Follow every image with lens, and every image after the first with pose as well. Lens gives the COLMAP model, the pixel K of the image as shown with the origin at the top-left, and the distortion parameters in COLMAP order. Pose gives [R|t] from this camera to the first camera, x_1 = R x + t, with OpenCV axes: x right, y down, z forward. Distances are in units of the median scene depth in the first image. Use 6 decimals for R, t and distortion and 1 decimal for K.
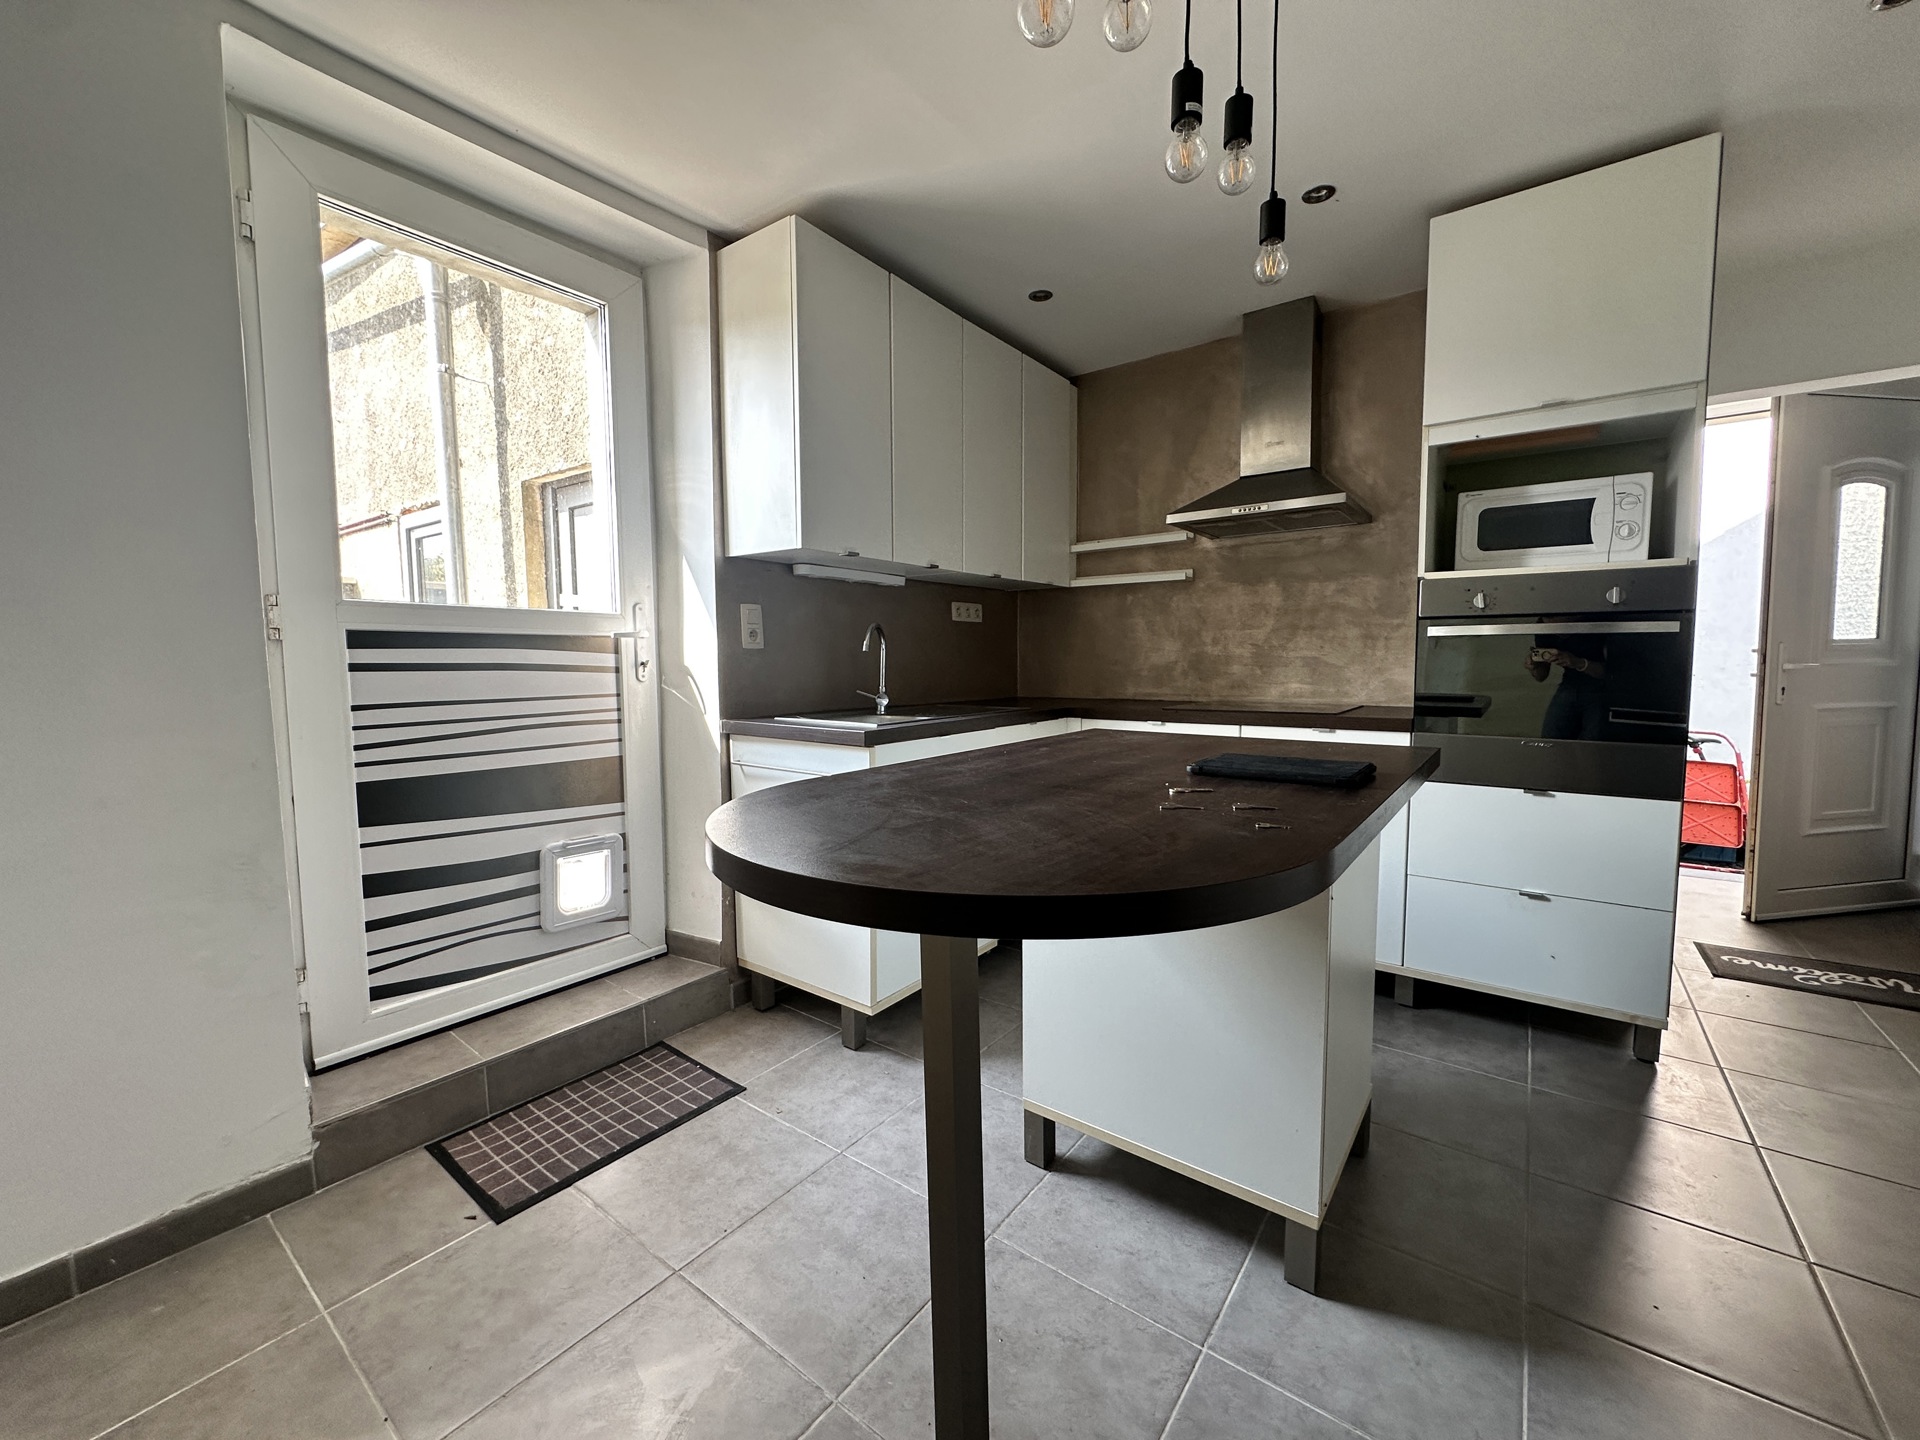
lens RADIAL K [[763.3, 0, 960.0], [0, 763.3, 720.0], [0, 0, 1]] dist [-0.009581, 0.000202]
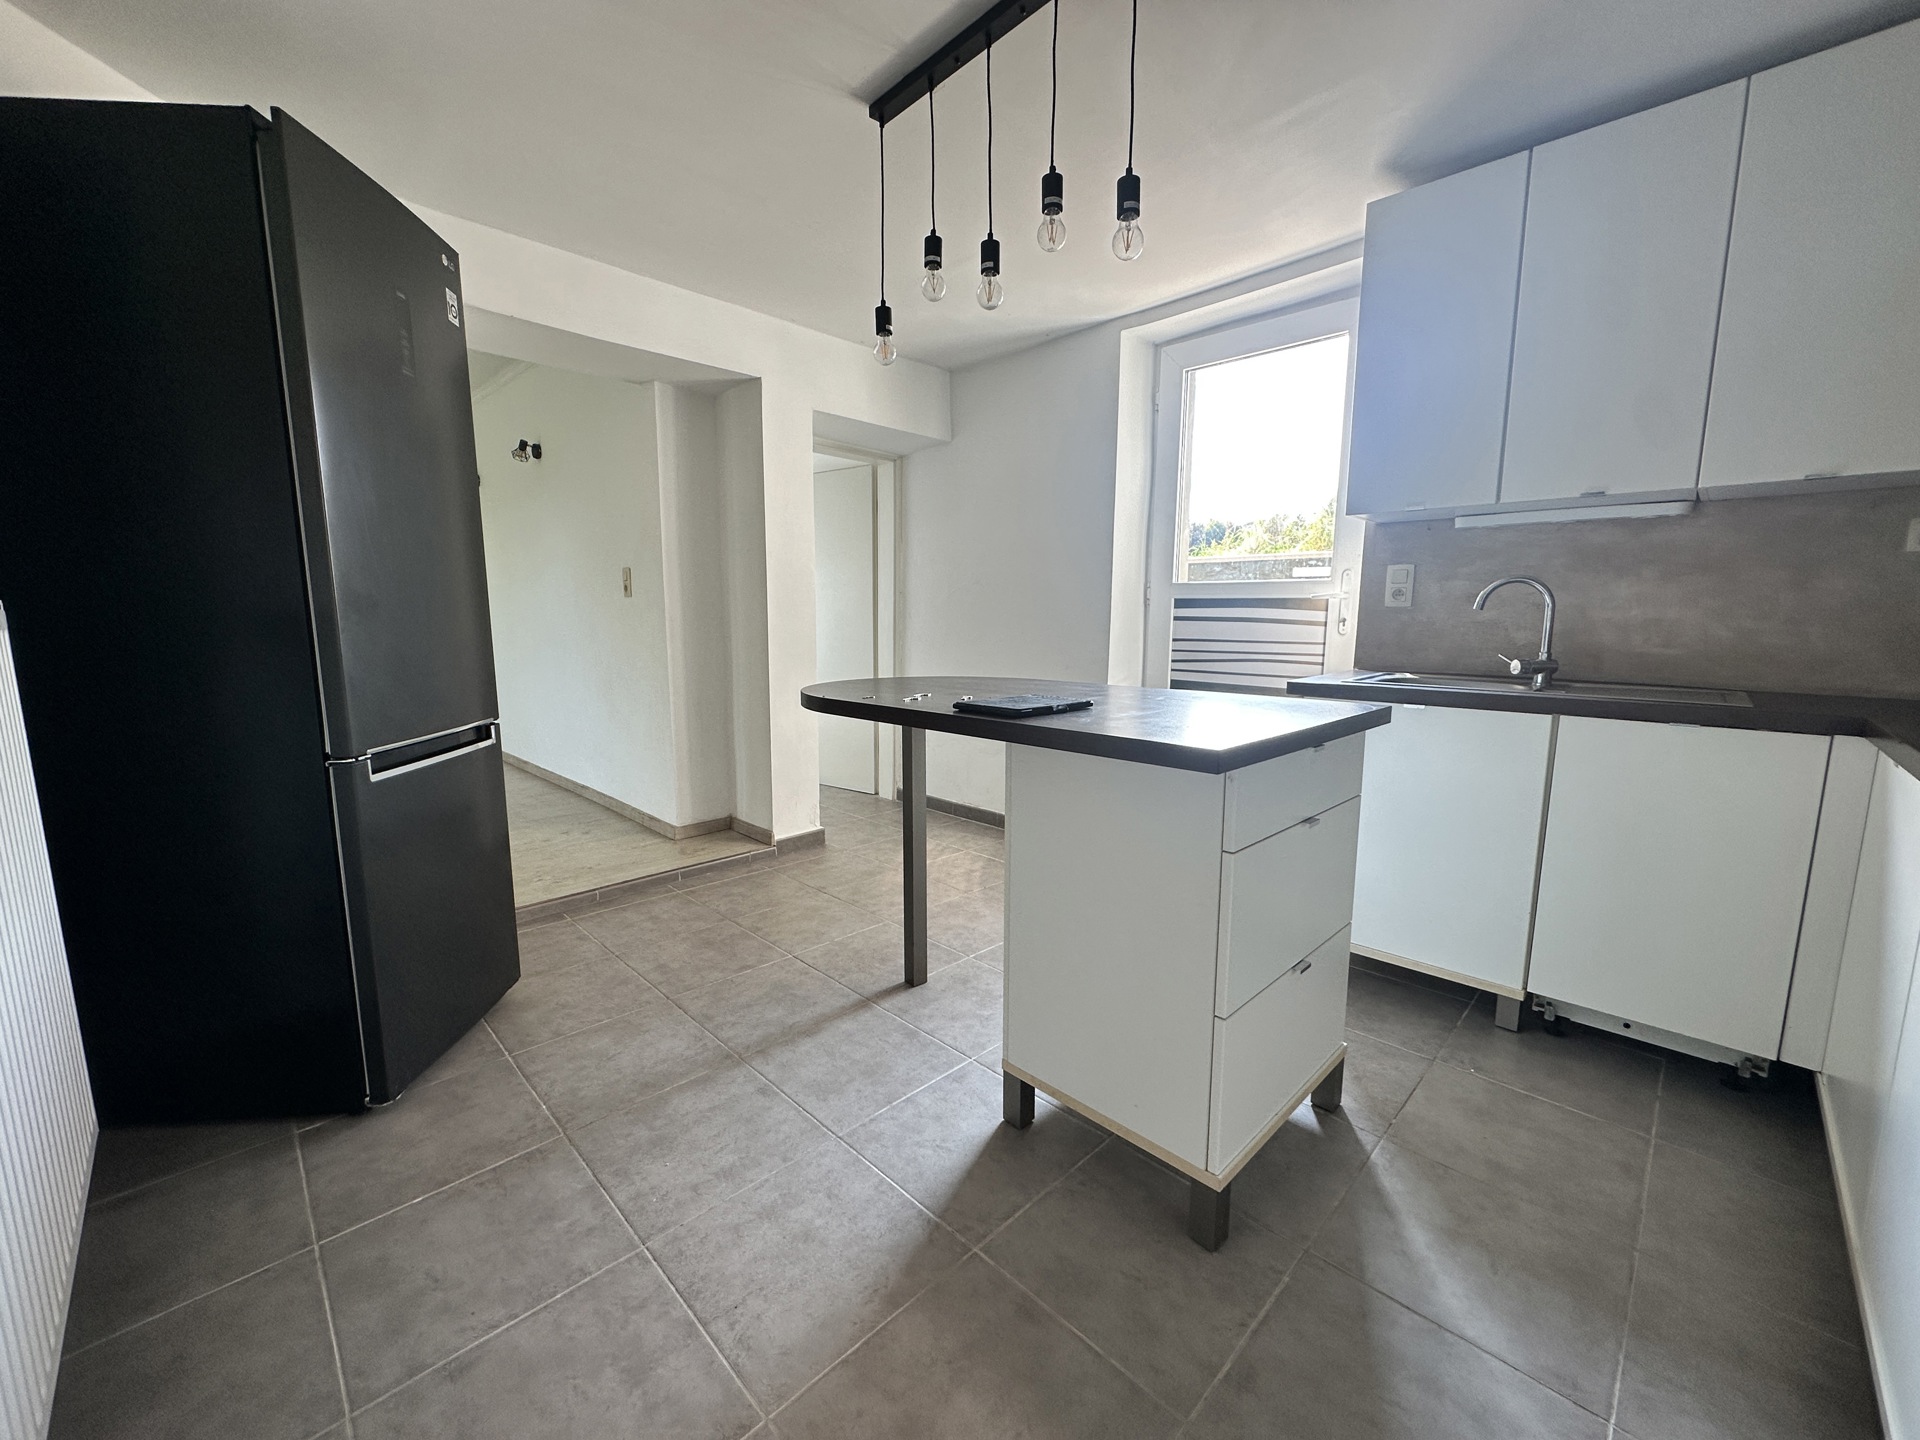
lens RADIAL K [[763.3, 0, 960.0], [0, 763.3, 720.0], [0, 0, 1]] dist [-0.009581, 0.000202]
pose [[-0.137363, 0.142728, -0.980184, 0.922299], [-0.084479, 0.984270, 0.155162, -0.054239], [0.986912, 0.104118, -0.123145, 0.571392]]
